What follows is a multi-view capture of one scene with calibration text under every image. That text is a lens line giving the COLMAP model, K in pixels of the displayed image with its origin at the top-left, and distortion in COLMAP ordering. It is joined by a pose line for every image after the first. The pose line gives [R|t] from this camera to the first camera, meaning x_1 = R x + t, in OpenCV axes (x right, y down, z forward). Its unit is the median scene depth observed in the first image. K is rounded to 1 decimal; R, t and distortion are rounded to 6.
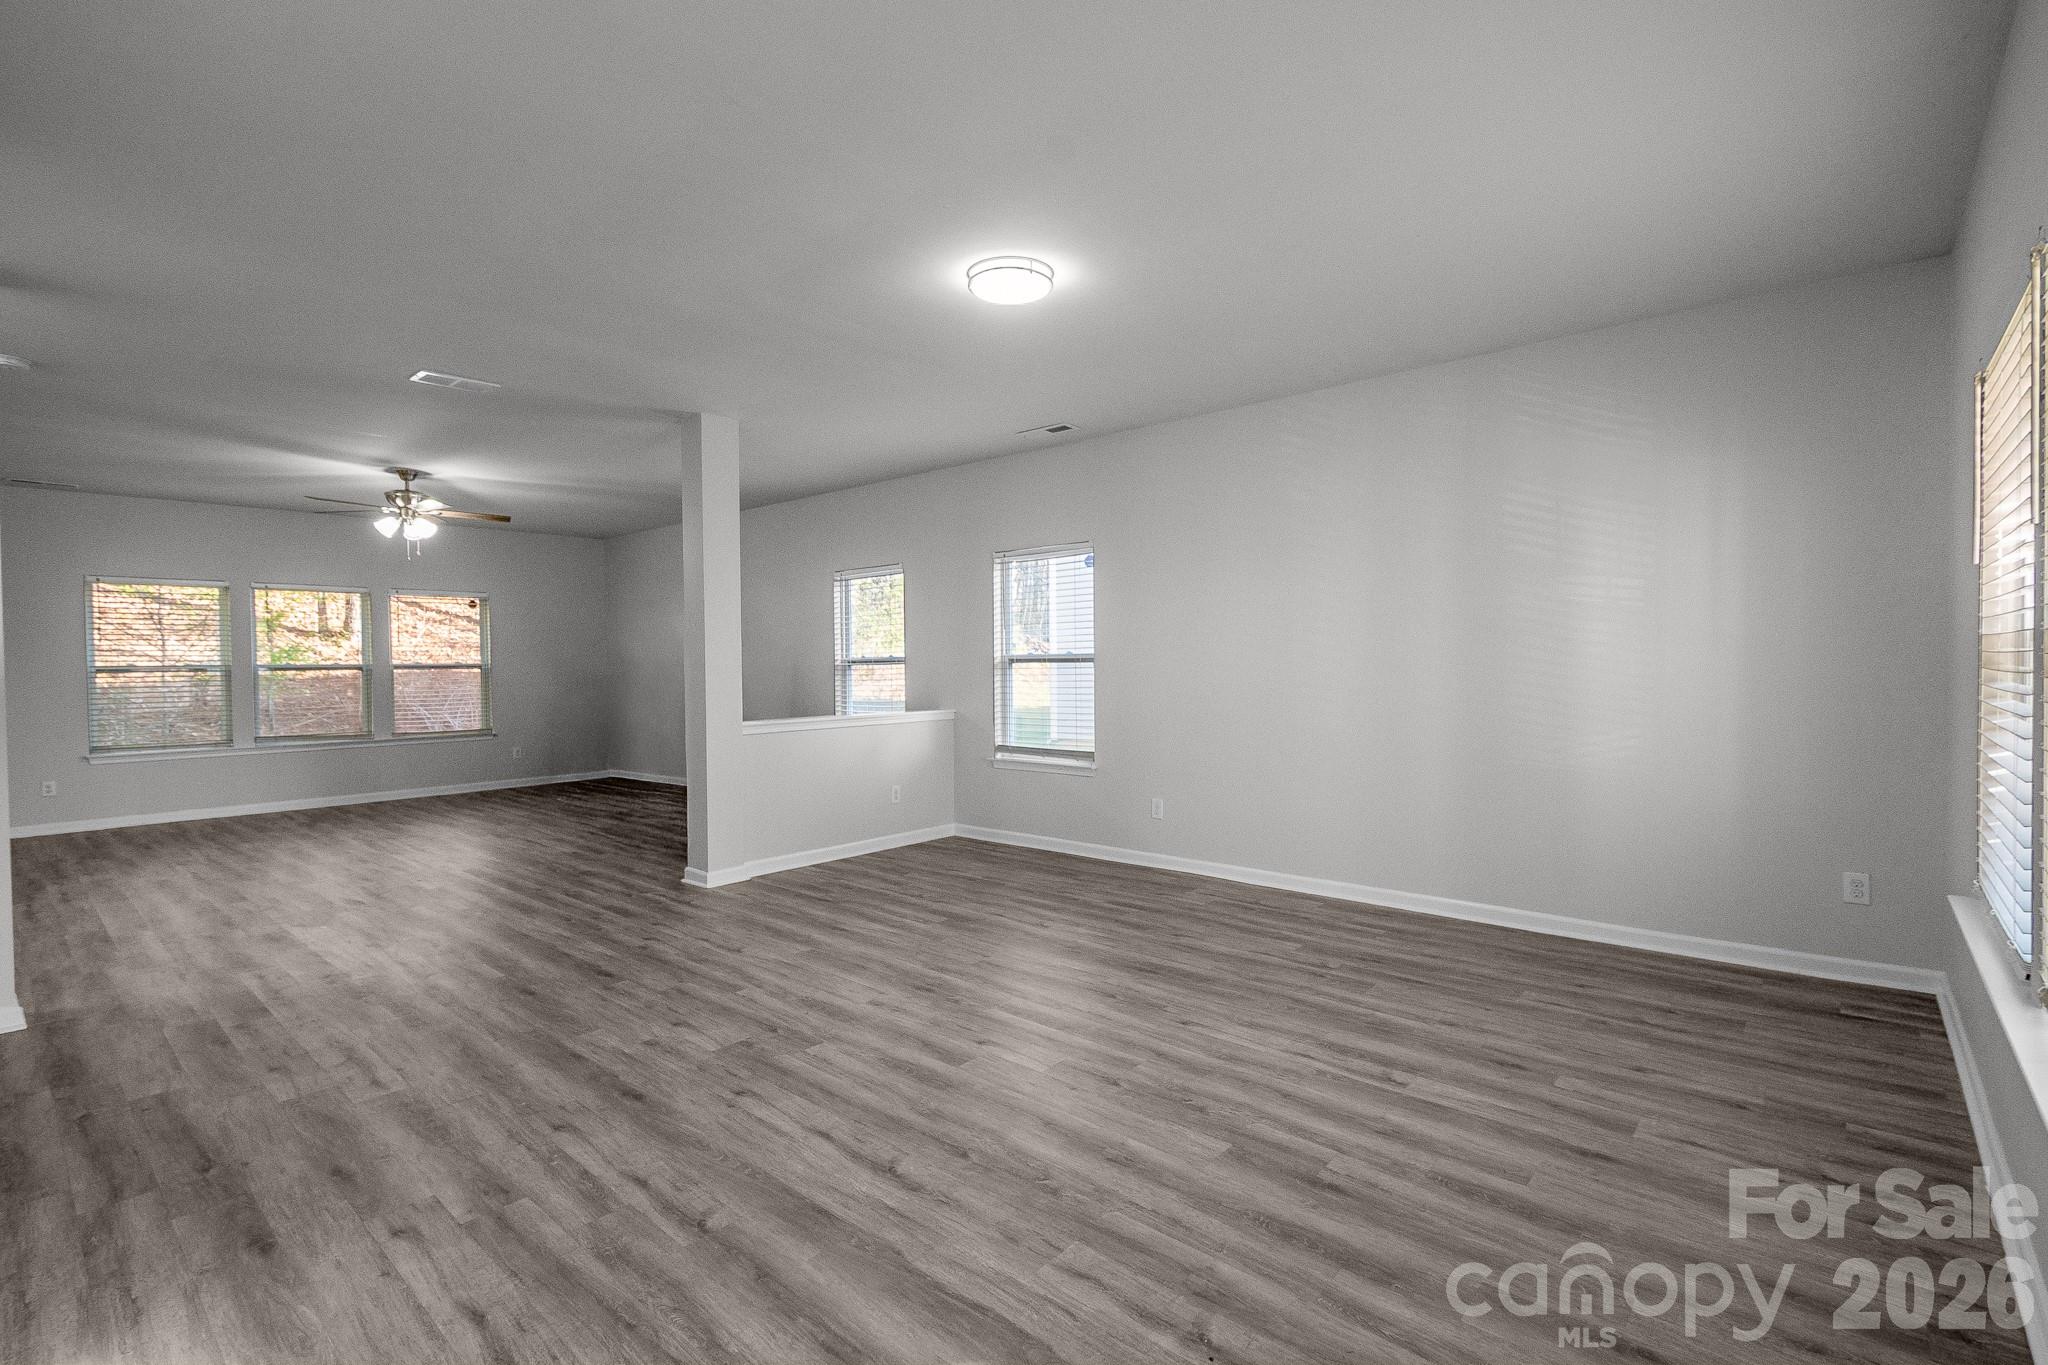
lens RADIAL K [[941.9, 0, 1041.8], [0, 941.9, 642.5], [0, 0, 1]] dist [0.002851, -0.001247]
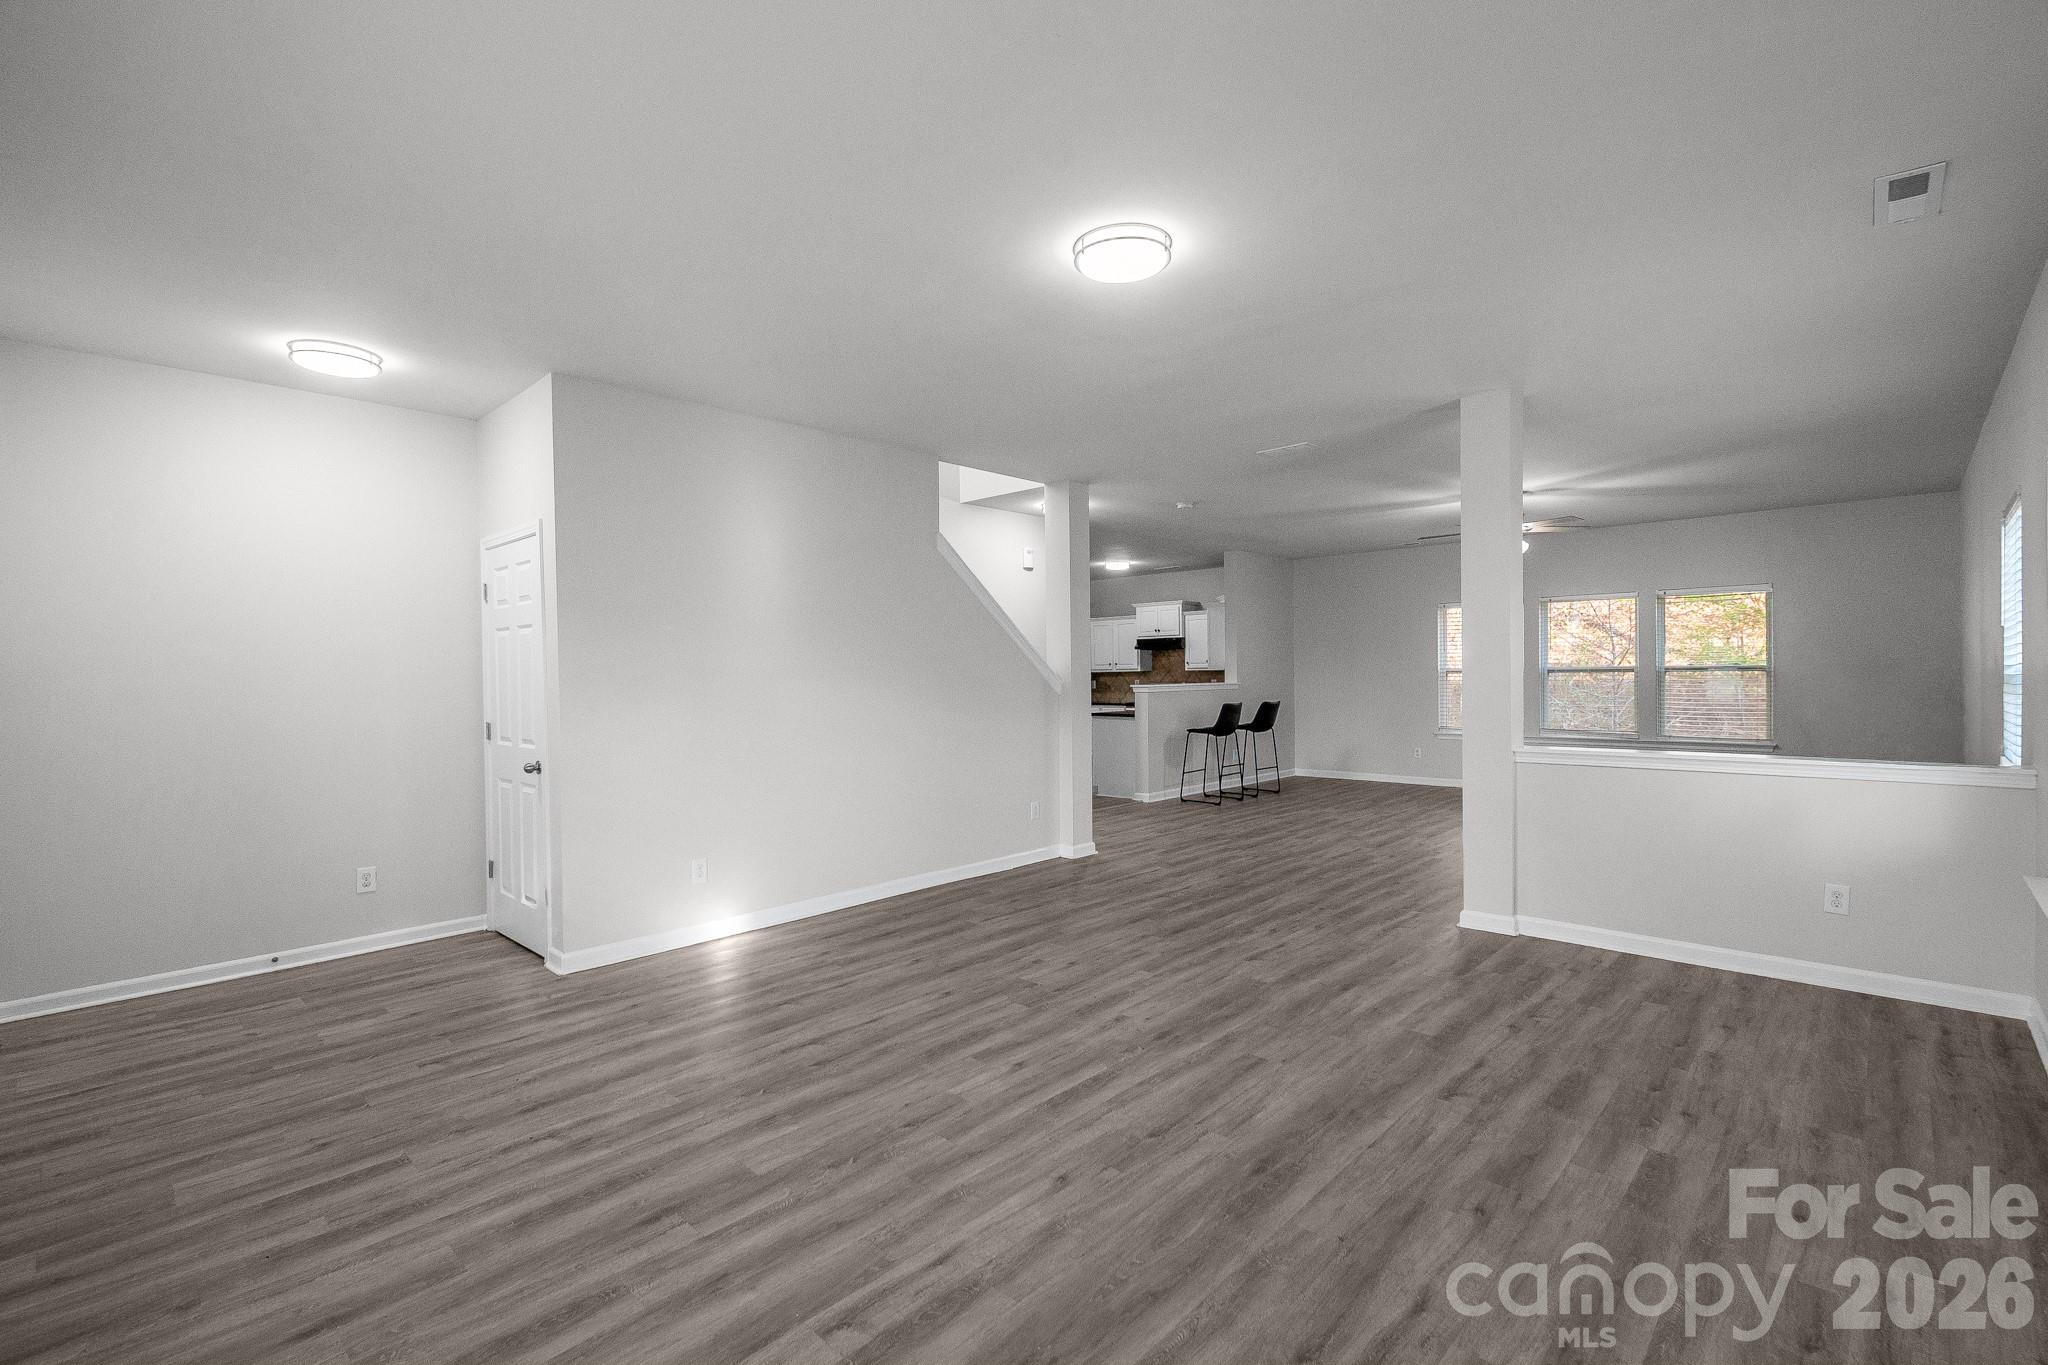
lens RADIAL K [[914.1, 0, 1024.0], [0, 914.1, 682.5], [0, 0, 1]] dist [-0.000724, -0.000326]
pose [[-0.052990, 0.023491, -0.998319, 0.938229], [0.035433, 0.999138, 0.021629, -0.016065], [0.997966, -0.034227, -0.053777, 1.087224]]
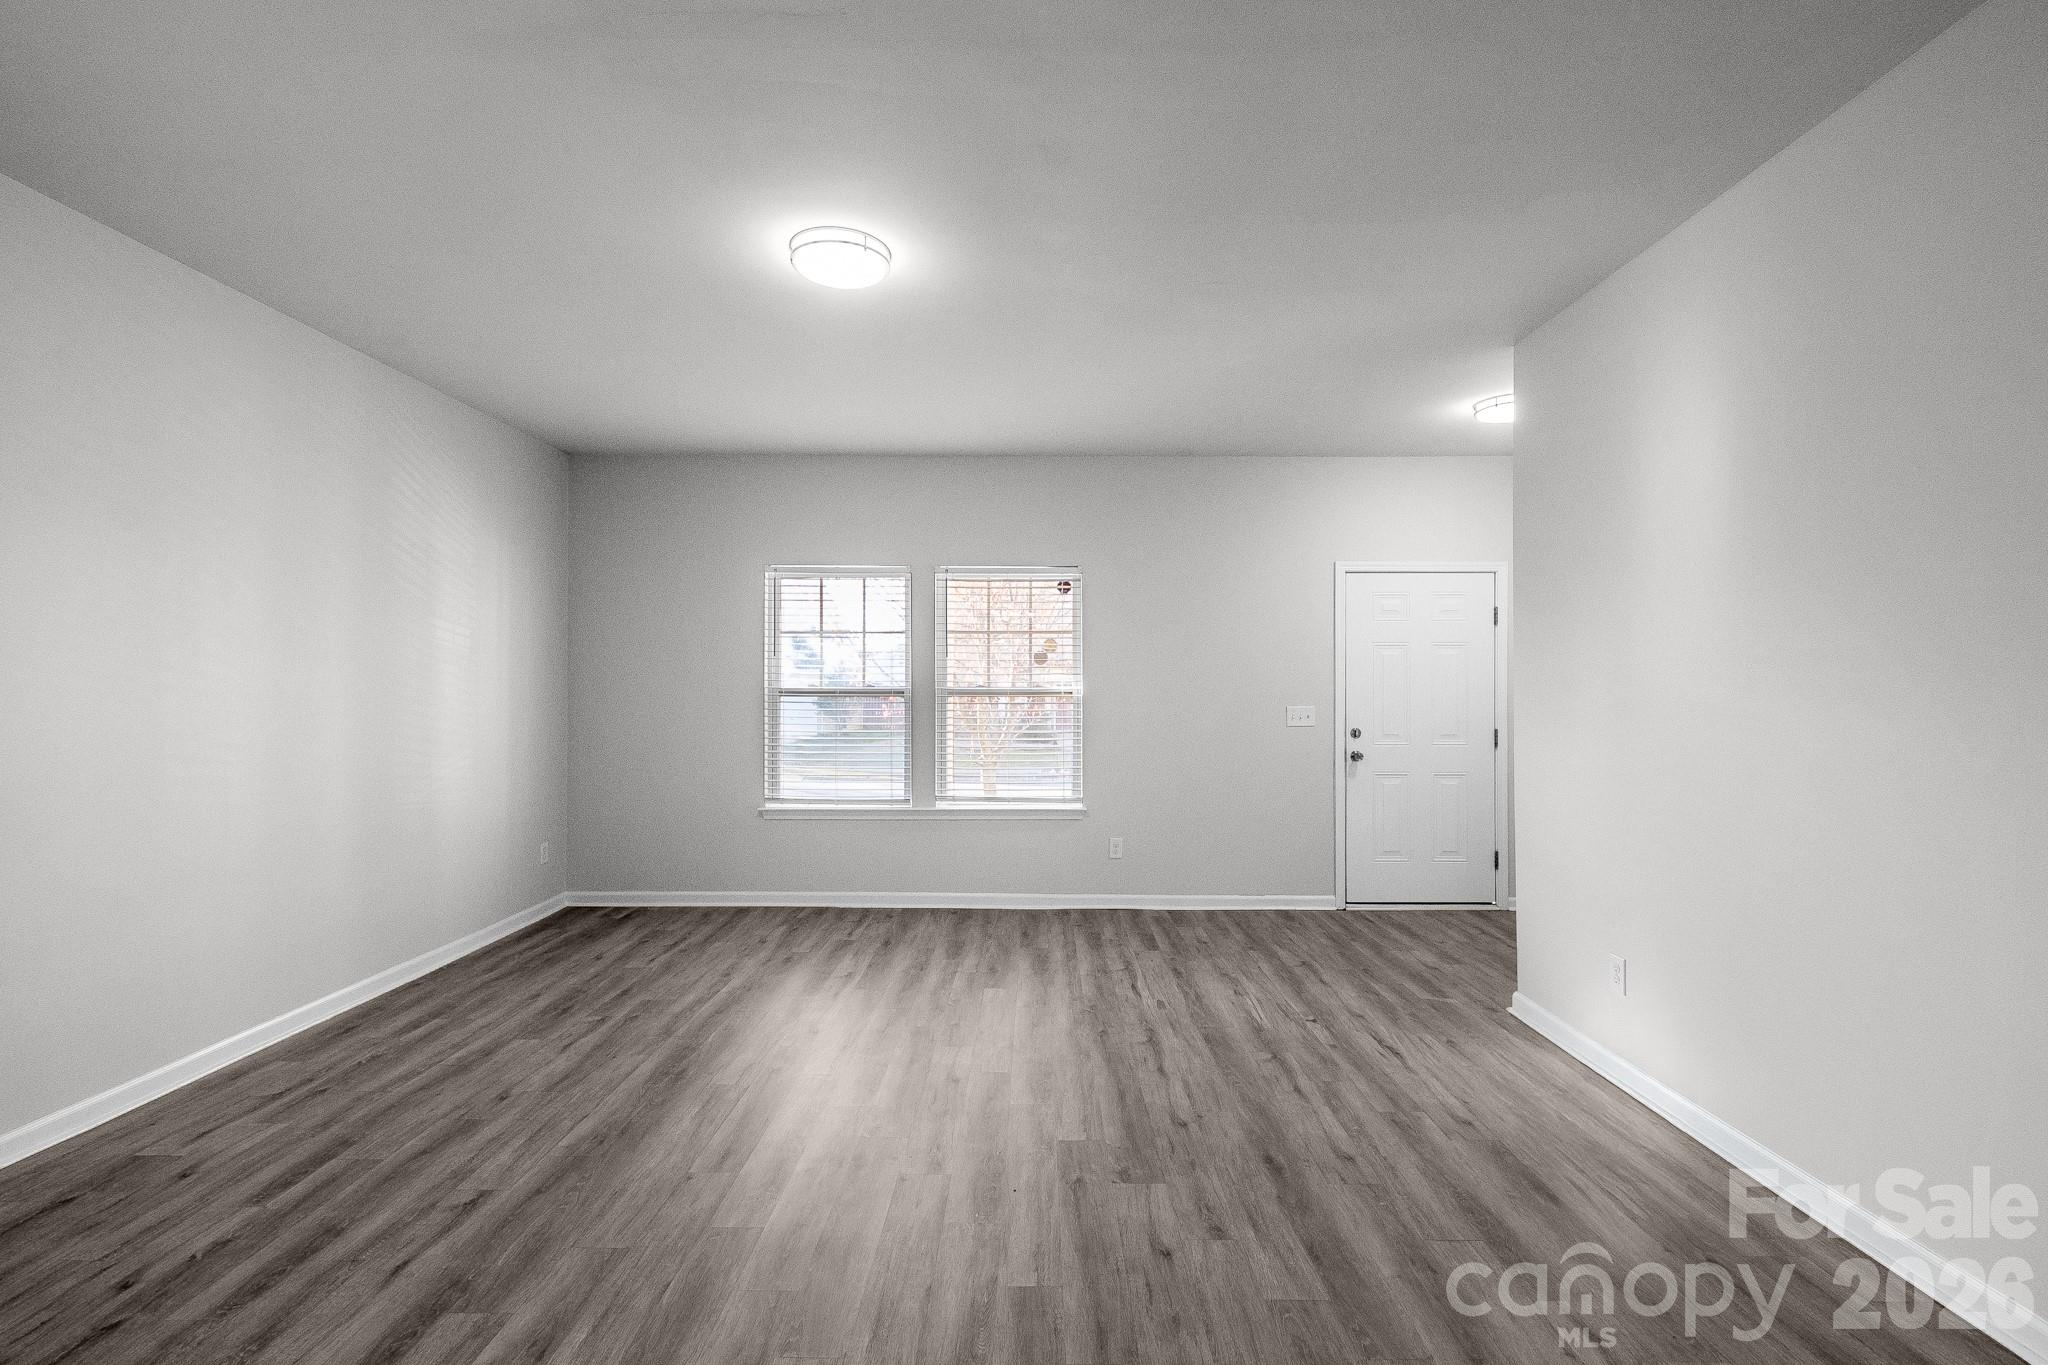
lens RADIAL K [[909.1, 0, 1024.0], [0, 909.1, 682.5], [0, 0, 1]] dist [0.001069, -0.000244]
pose [[-0.645520, 0.015676, 0.763582, -0.873883], [-0.011114, 0.999491, -0.029914, 0.026304], [-0.763662, -0.027796, -0.645017, 1.604354]]
